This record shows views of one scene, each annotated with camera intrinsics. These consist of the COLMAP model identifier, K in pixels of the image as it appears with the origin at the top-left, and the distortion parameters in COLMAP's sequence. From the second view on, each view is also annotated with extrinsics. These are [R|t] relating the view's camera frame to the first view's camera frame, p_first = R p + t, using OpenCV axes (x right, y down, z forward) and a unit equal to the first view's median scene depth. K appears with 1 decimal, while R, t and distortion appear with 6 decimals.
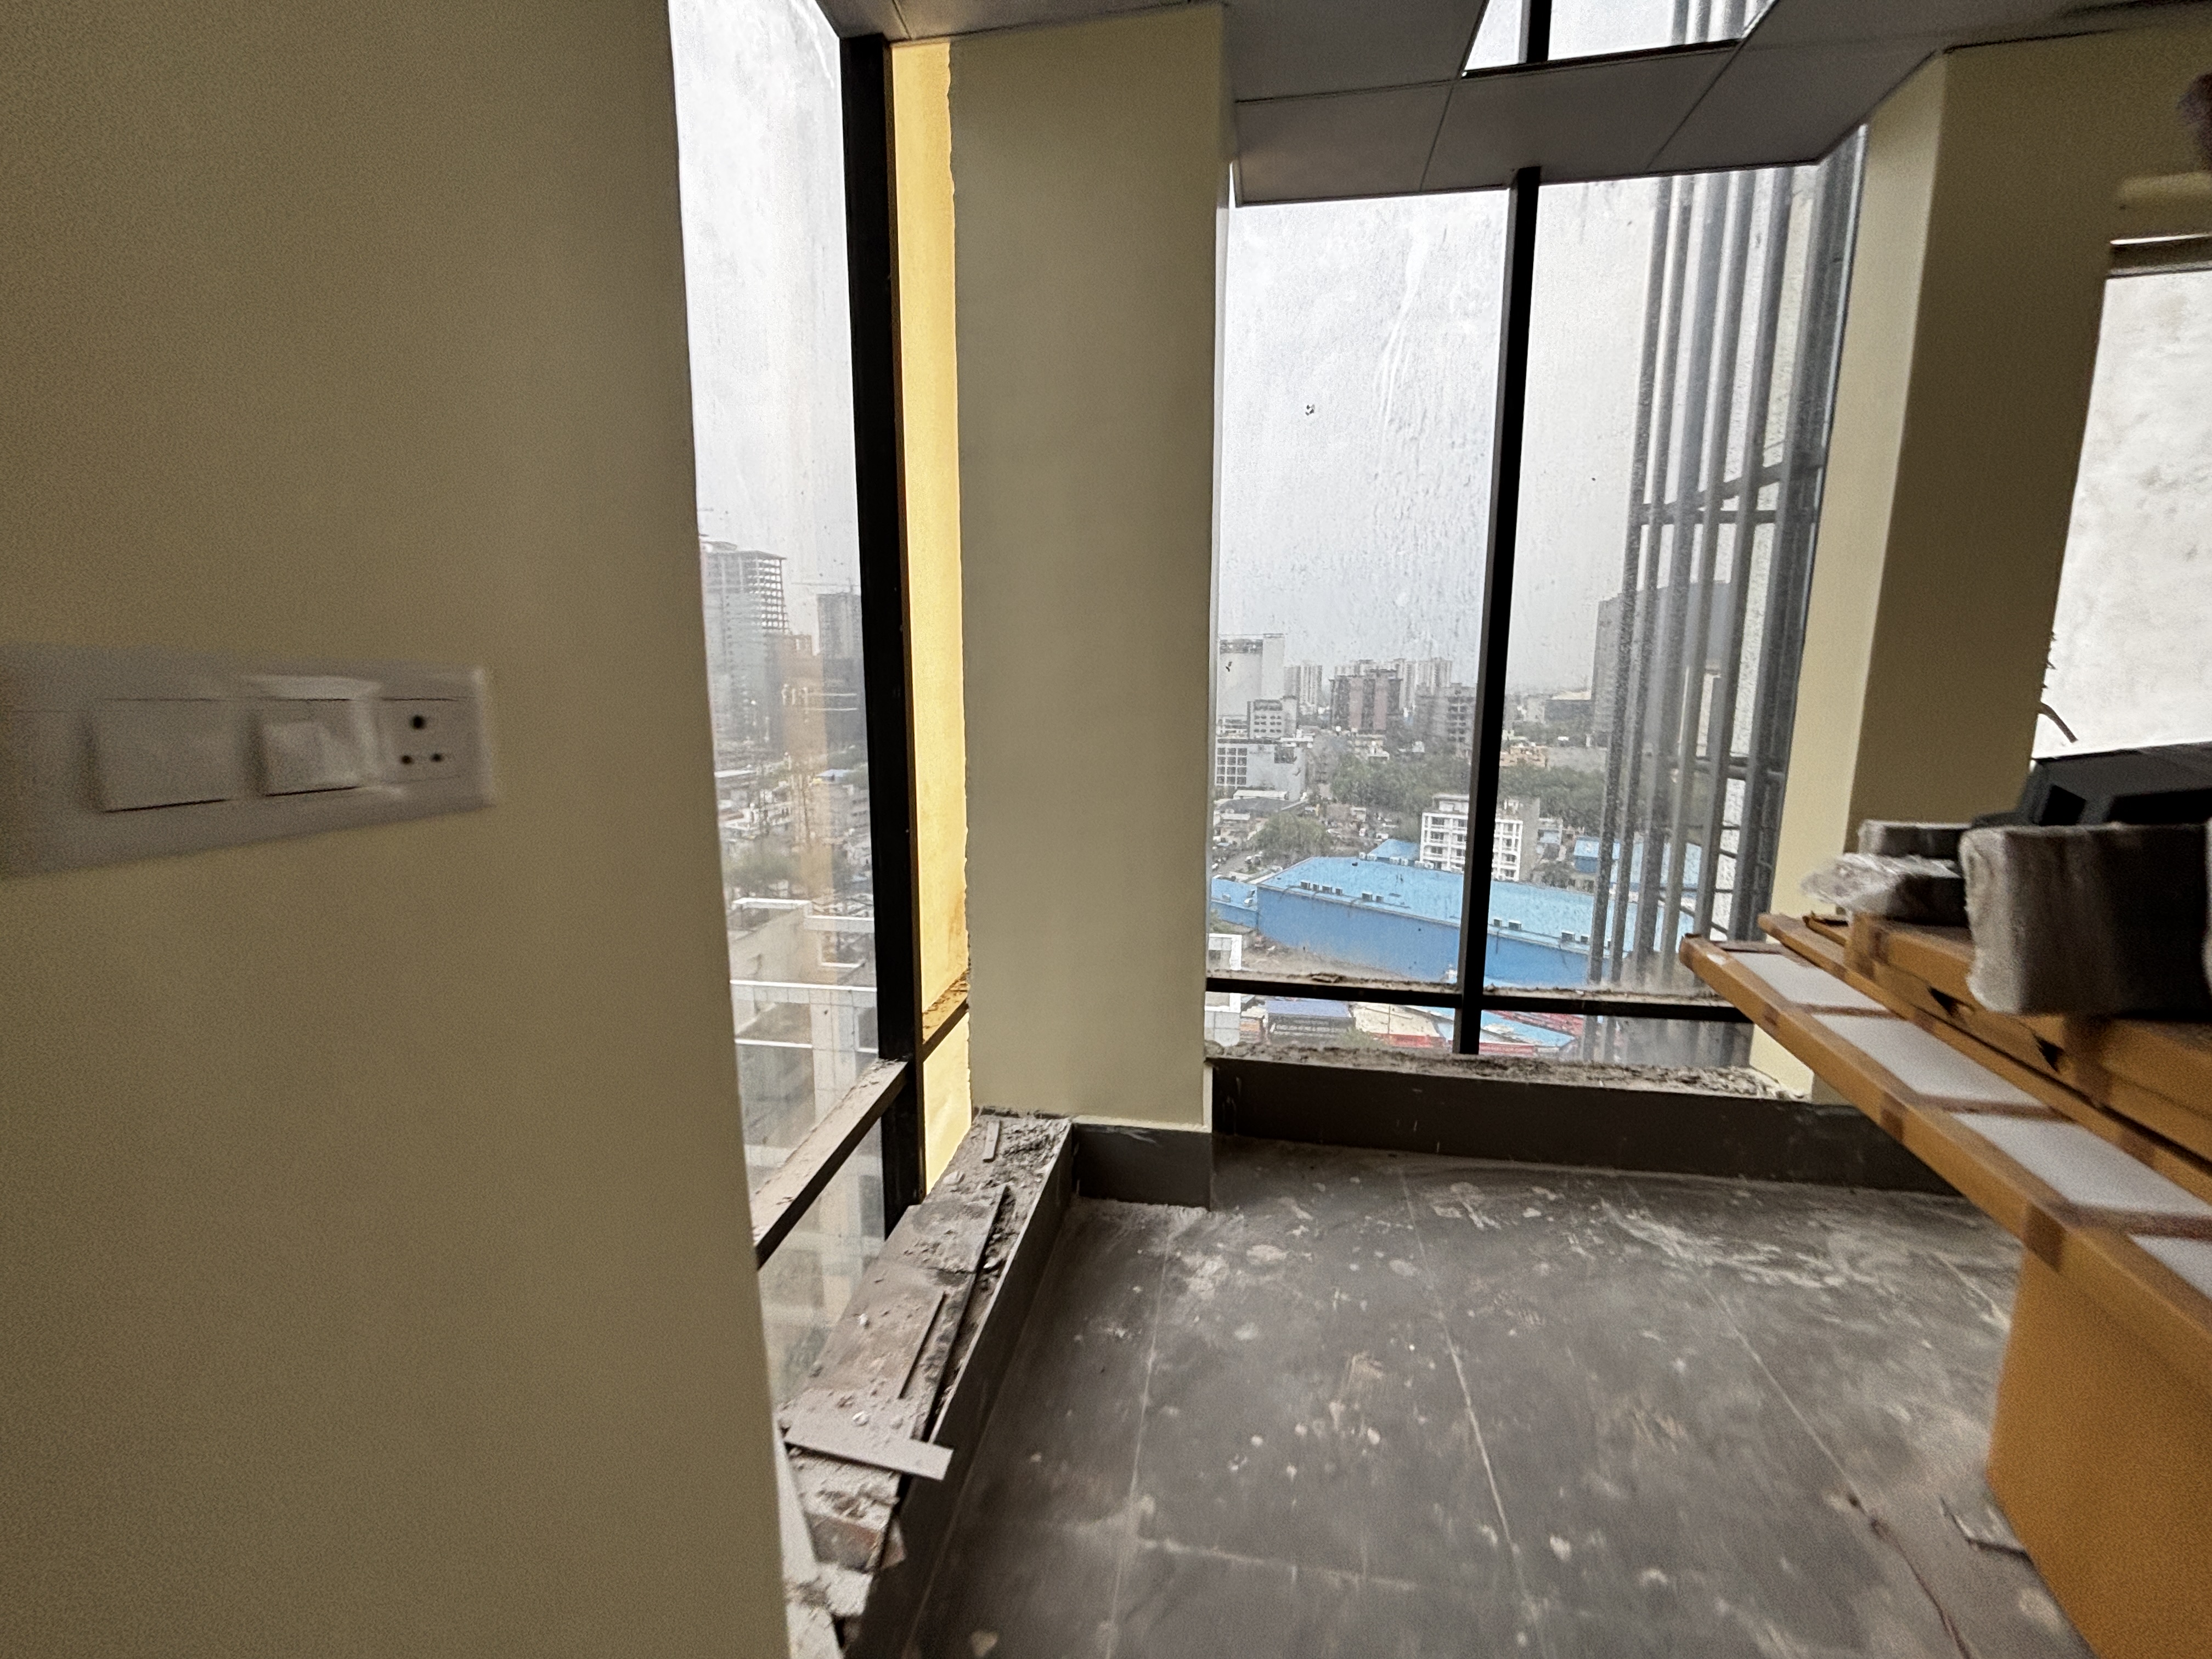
lens RADIAL K [[879.2, 0, 1094.2], [0, 879.2, 828.1], [0, 0, 1]] dist [0.003303, 0.000129]
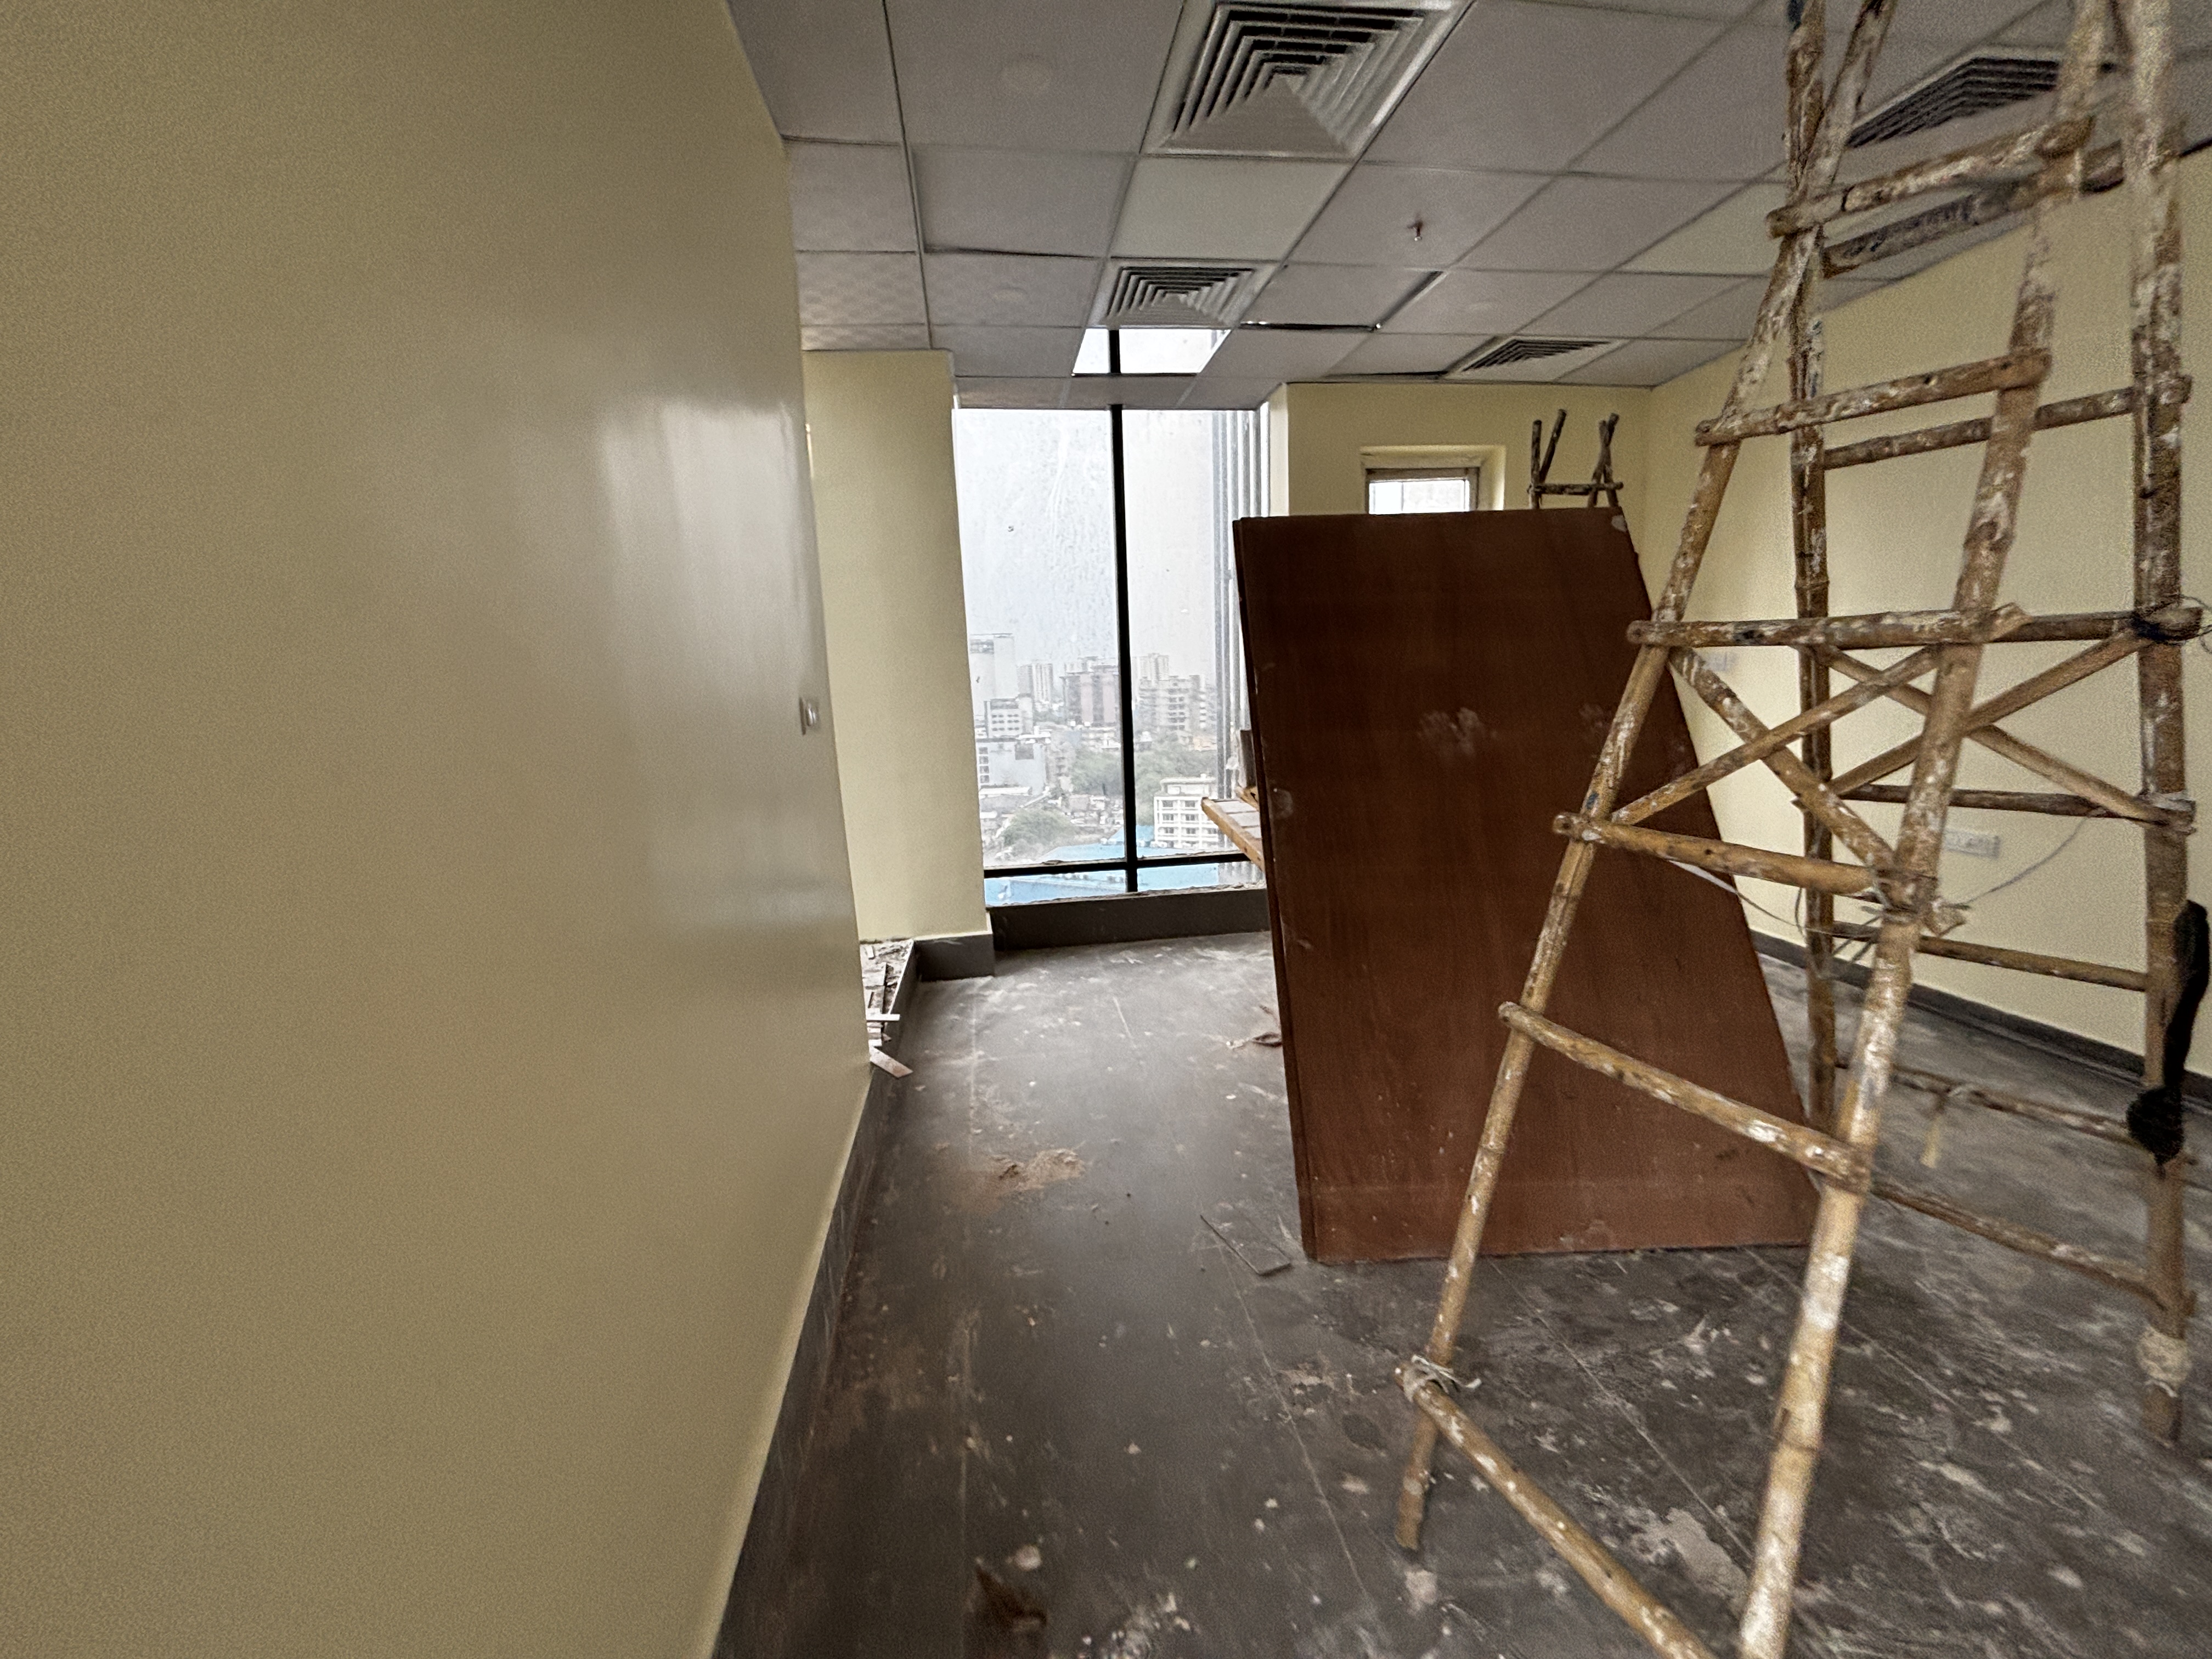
lens RADIAL K [[879.2, 0, 1094.2], [0, 879.2, 828.1], [0, 0, 1]] dist [0.003303, 0.000129]
pose [[0.955972, -0.085191, 0.280819, -0.156856], [0.085405, 0.996280, 0.011499, 0.121501], [-0.280754, 0.012990, 0.959692, -0.809302]]
